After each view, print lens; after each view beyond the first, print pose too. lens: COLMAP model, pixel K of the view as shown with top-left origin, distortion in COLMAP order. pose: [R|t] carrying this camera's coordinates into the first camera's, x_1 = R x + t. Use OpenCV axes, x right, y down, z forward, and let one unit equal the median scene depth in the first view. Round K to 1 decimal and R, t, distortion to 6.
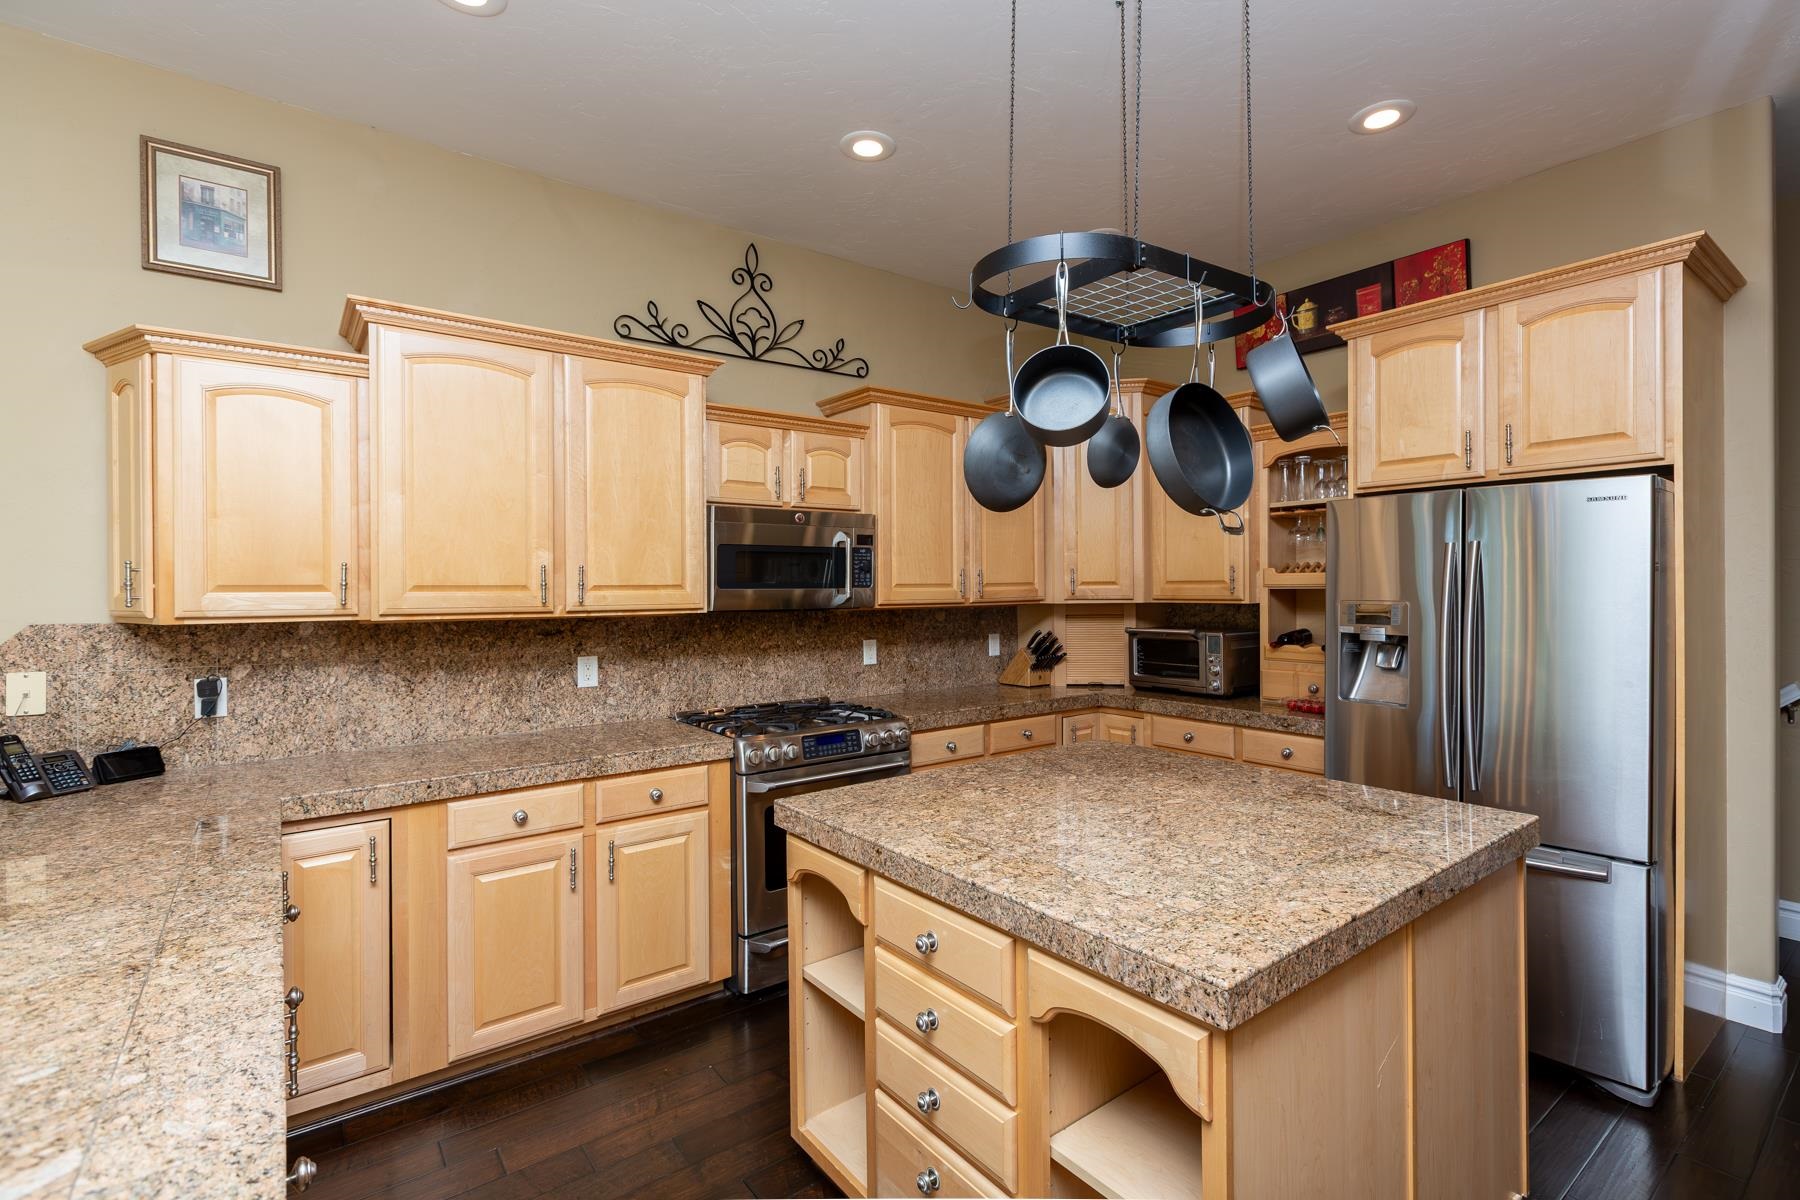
lens RADIAL K [[807.3, 0, 911.3], [0, 807.3, 593.0], [0, 0, 1]] dist [0.003580, 0.000501]
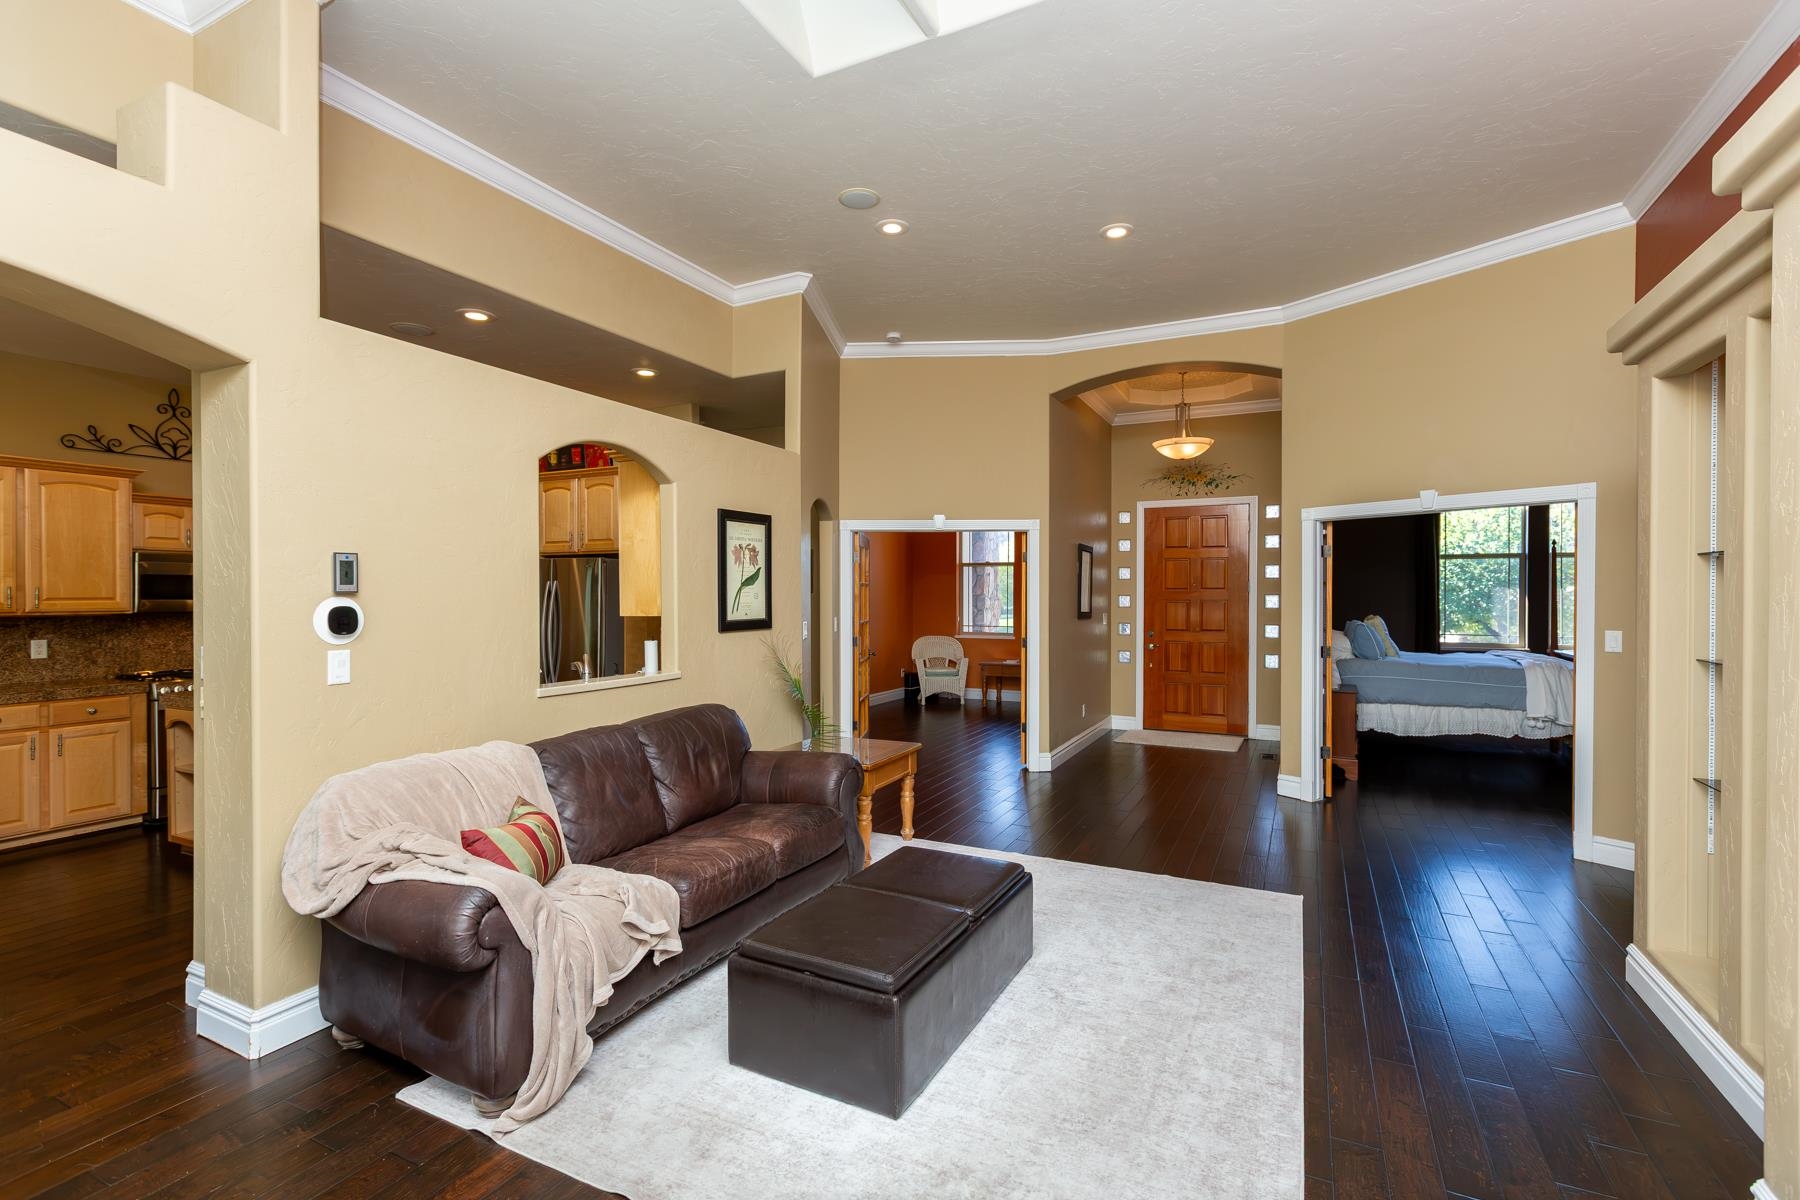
lens RADIAL K [[801.0, 0, 872.8], [0, 801.0, 600.0], [0, 0, 1]] dist [0.002044, 0.000456]
pose [[0.899829, 0.003985, 0.436224, 0.431909], [-0.003864, 0.999992, -0.001165, -0.008292], [-0.436225, -0.000637, 0.899838, -1.265893]]
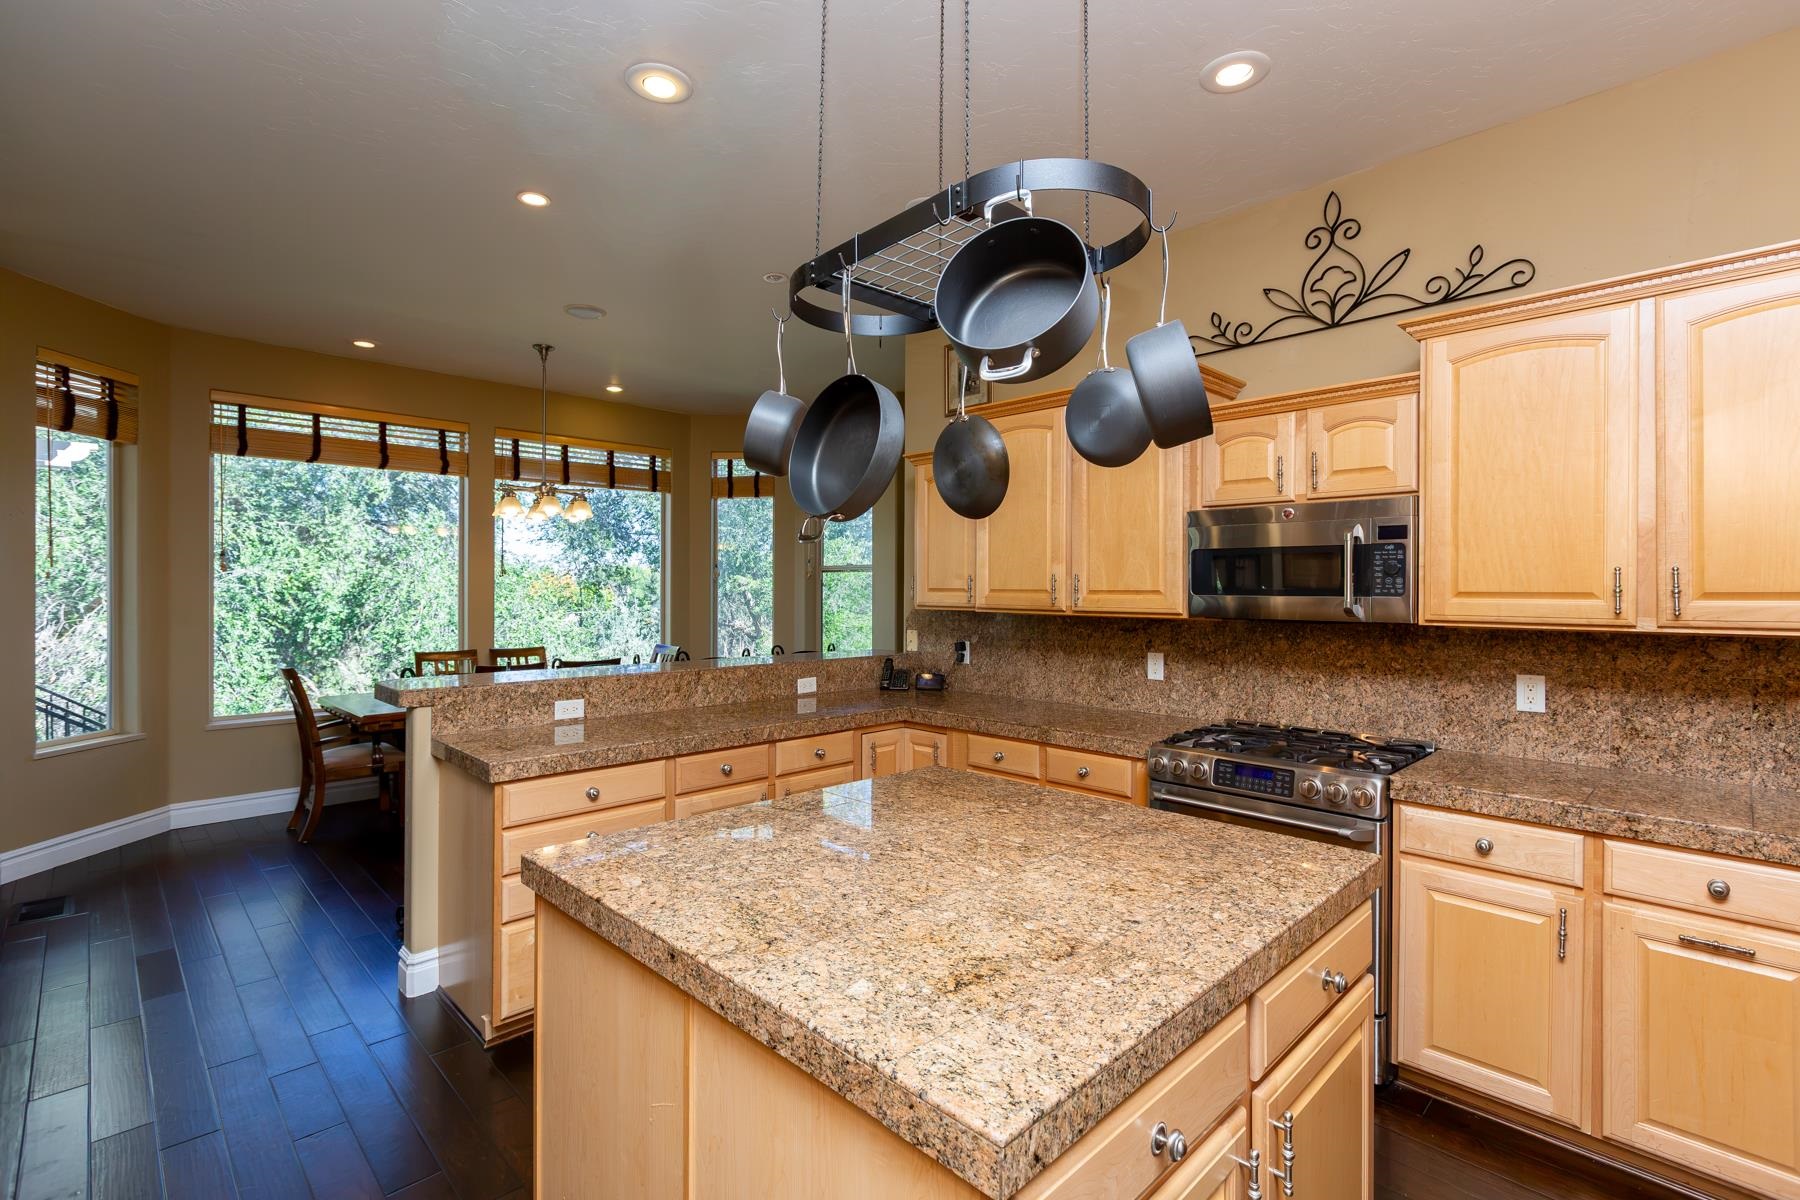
lens RADIAL K [[807.3, 0, 911.3], [0, 807.3, 593.0], [0, 0, 1]] dist [0.003580, 0.000501]
pose [[0.154848, 0.012502, -0.987859, 0.682998], [-0.012850, 0.999861, 0.010640, -0.013105], [0.987855, 0.011047, 0.154988, 0.502564]]
